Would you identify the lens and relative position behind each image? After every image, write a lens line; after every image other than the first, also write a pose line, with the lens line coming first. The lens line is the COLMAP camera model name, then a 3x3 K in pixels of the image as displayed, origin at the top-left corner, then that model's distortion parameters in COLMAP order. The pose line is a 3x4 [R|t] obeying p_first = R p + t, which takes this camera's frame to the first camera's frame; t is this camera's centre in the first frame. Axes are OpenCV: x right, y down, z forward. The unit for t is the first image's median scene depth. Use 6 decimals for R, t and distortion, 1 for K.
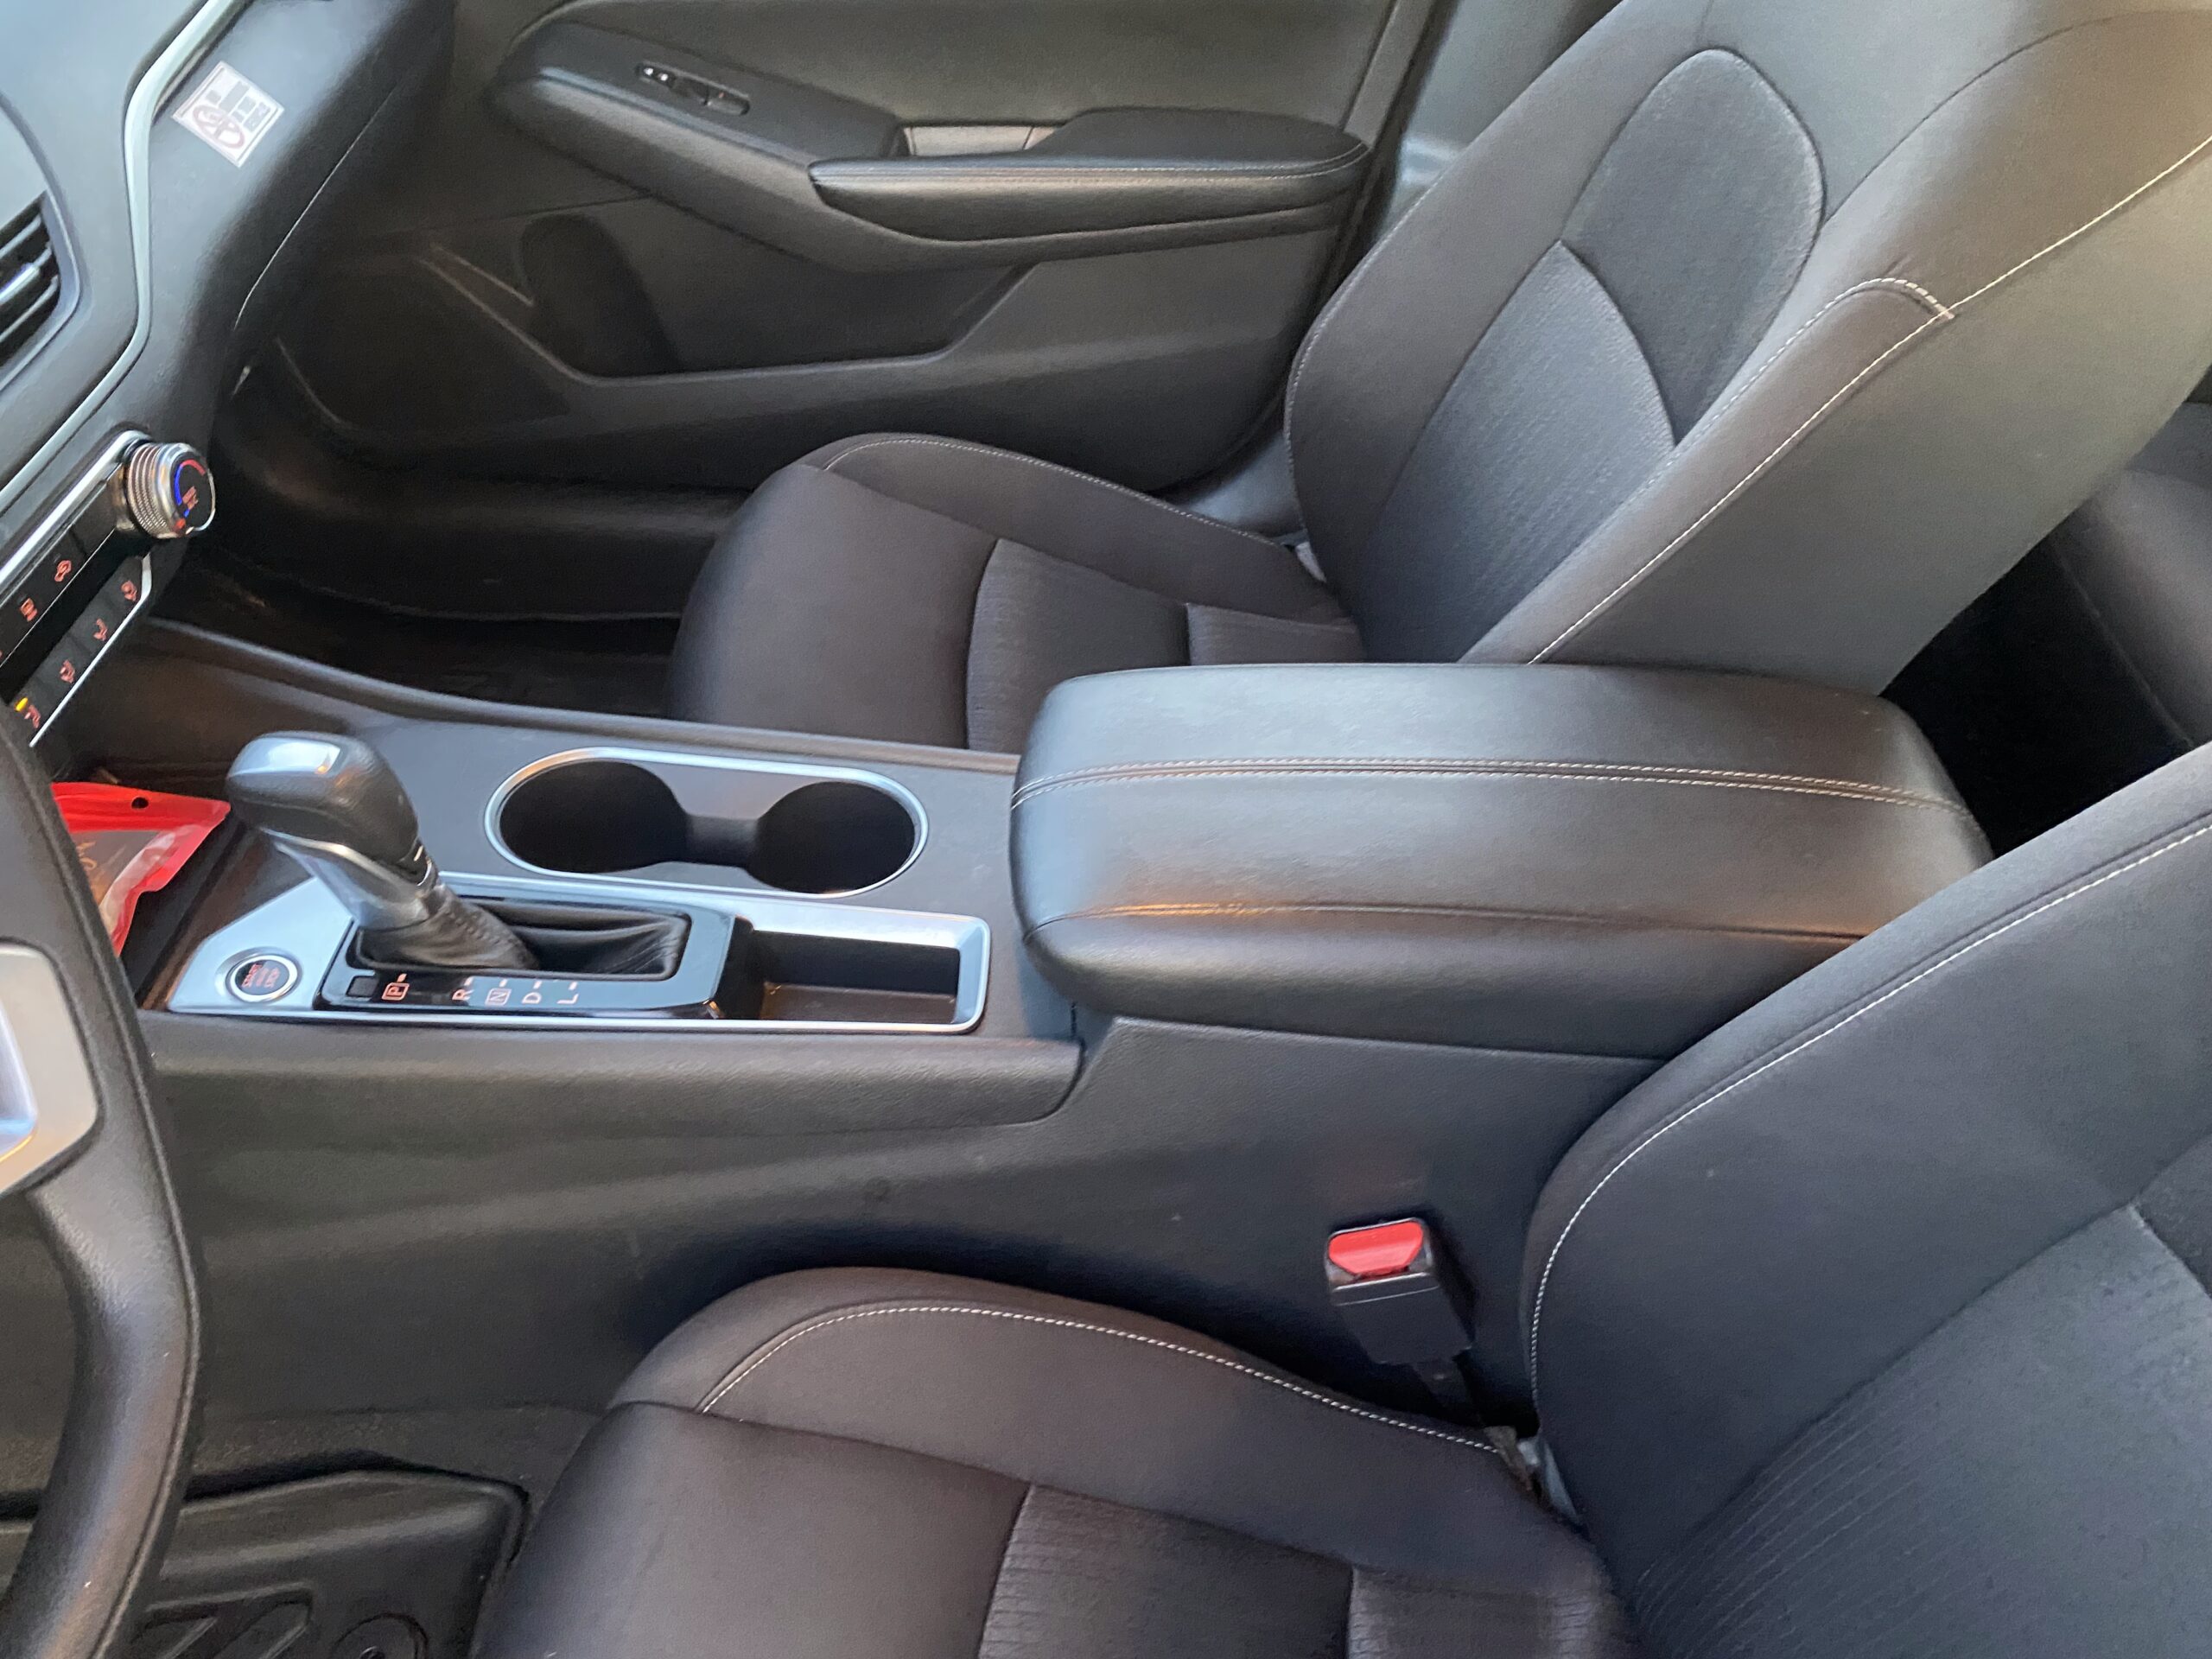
lens RADIAL K [[1671.0, 0, 1106.0], [0, 1671.0, 829.5], [0, 0, 1]] dist [0.000901, -0.005475]
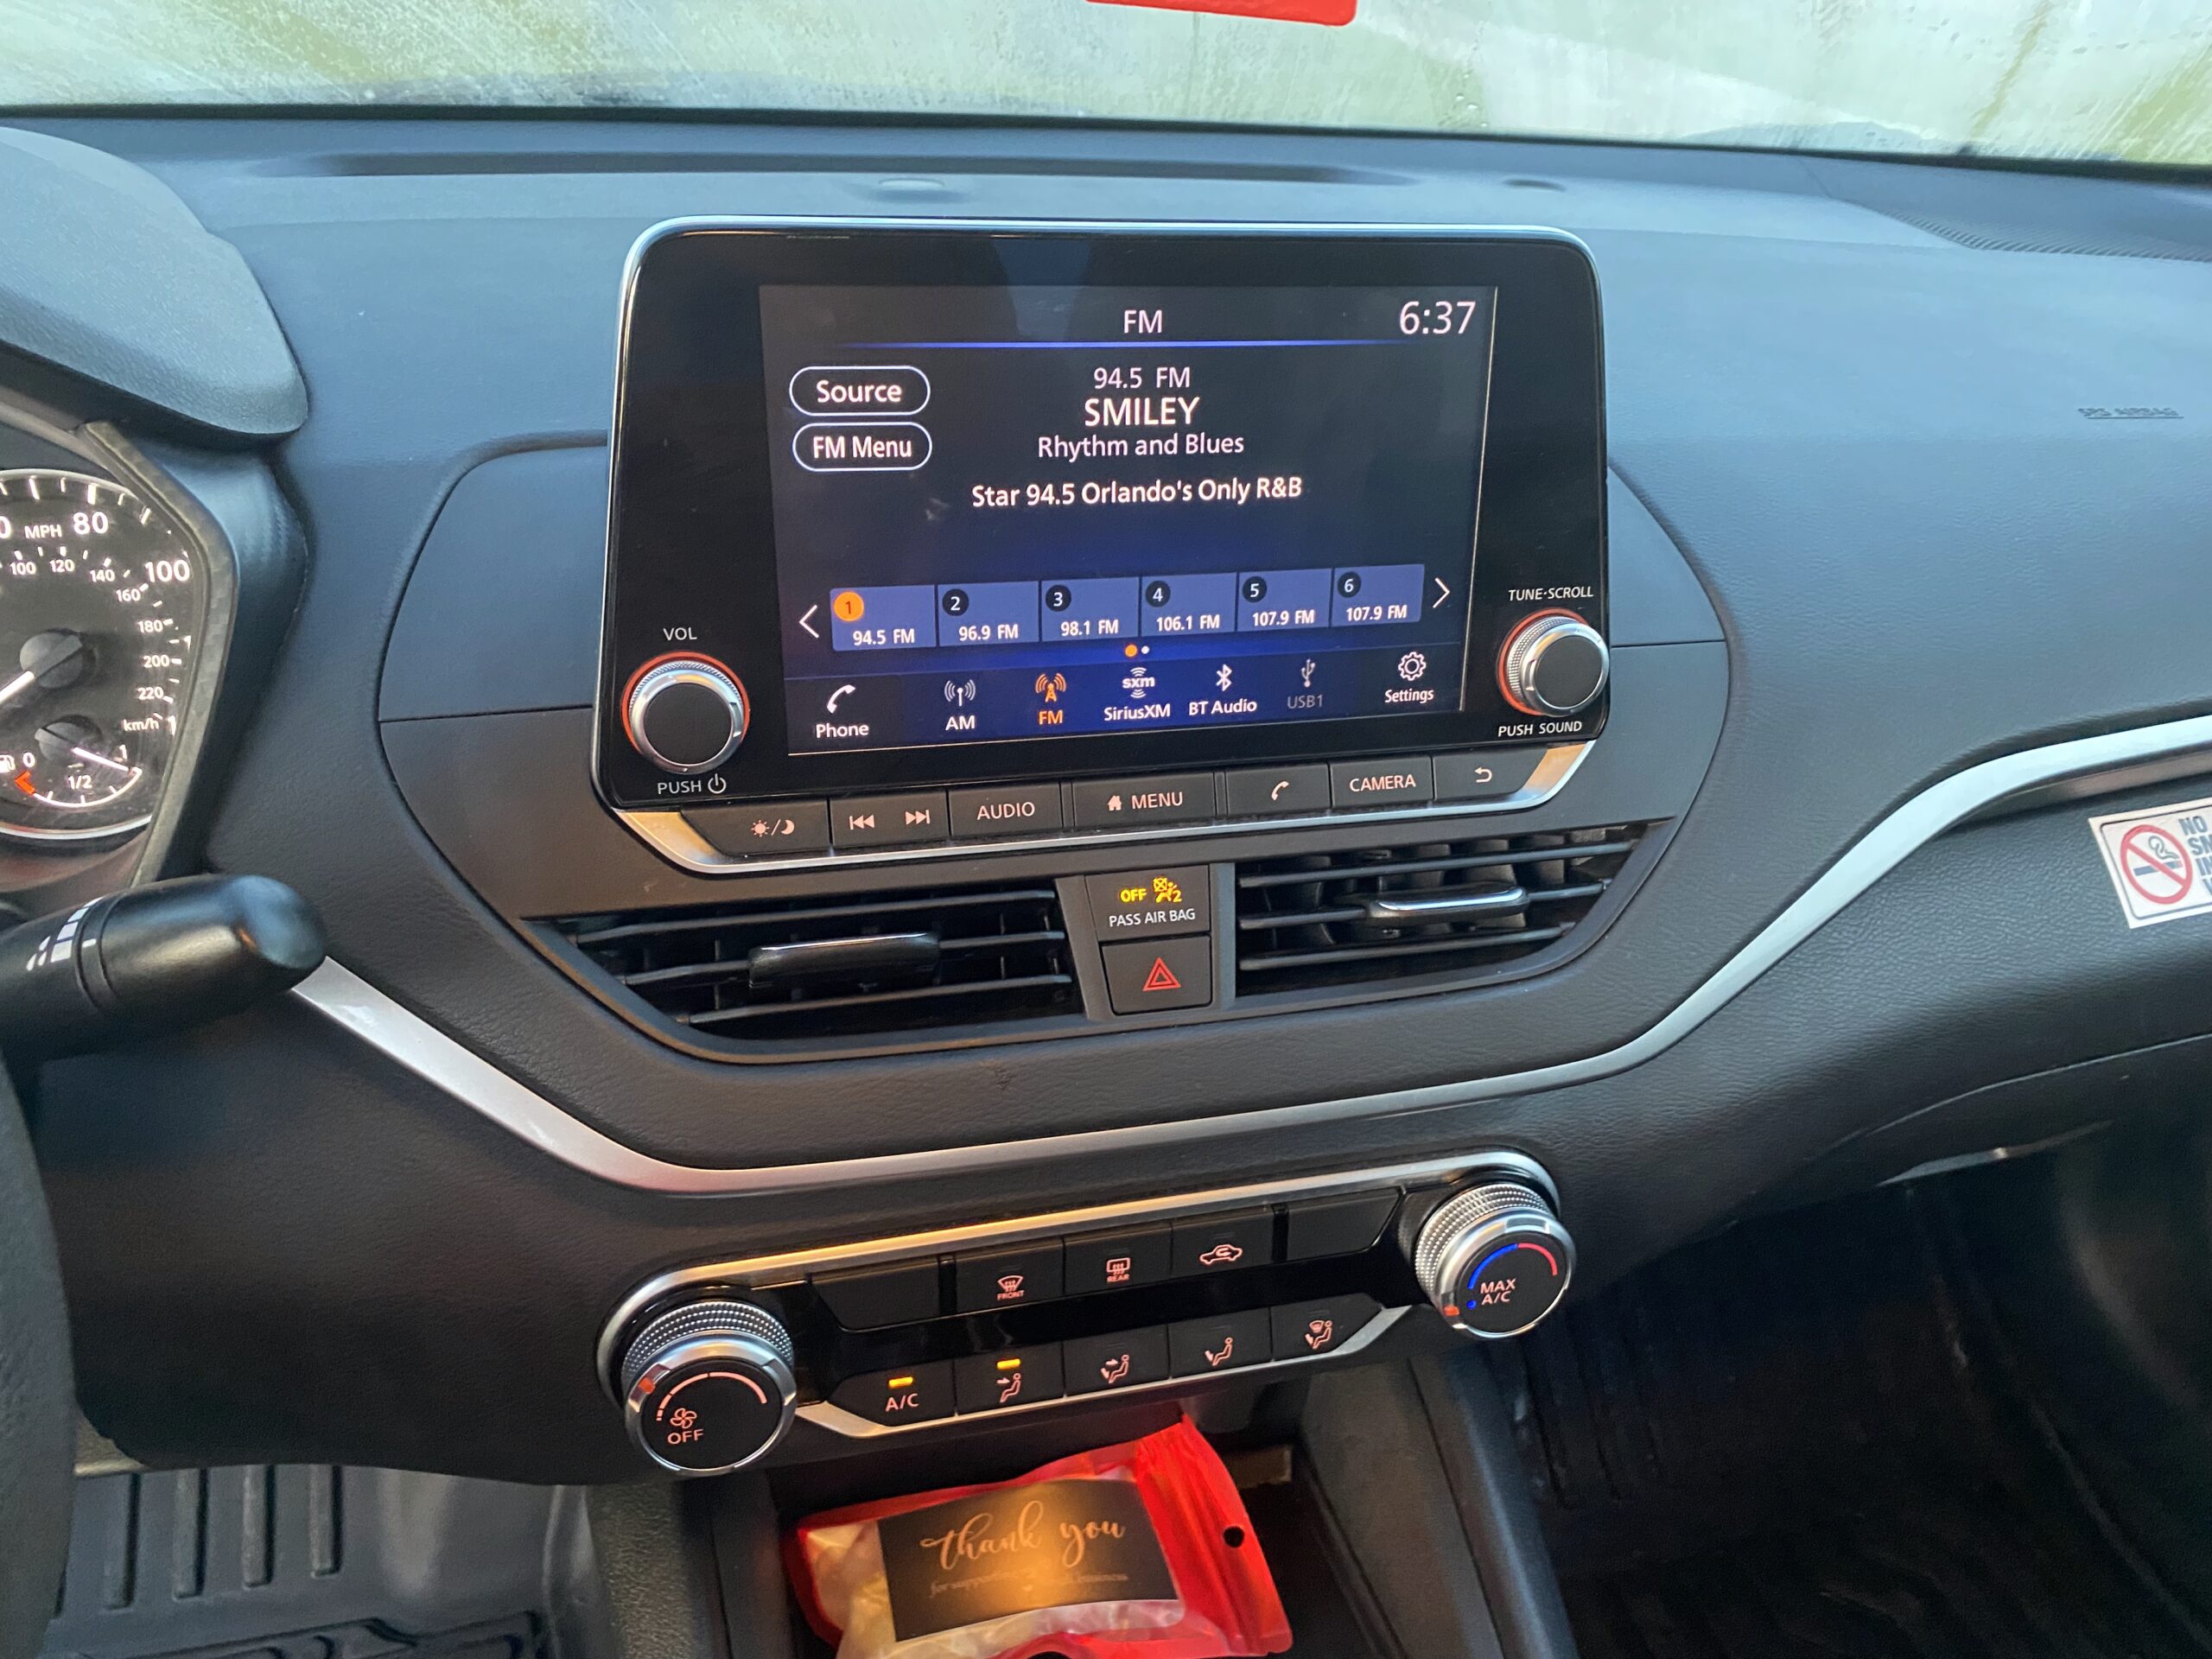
lens RADIAL K [[1671.0, 0, 1106.0], [0, 1671.0, 829.5], [0, 0, 1]] dist [0.000901, -0.005475]
pose [[0.272555, 0.414606, -0.868226, -0.123715], [-0.672927, 0.727105, 0.135969, -0.284209], [0.687665, 0.547194, 0.477175, 0.488132]]
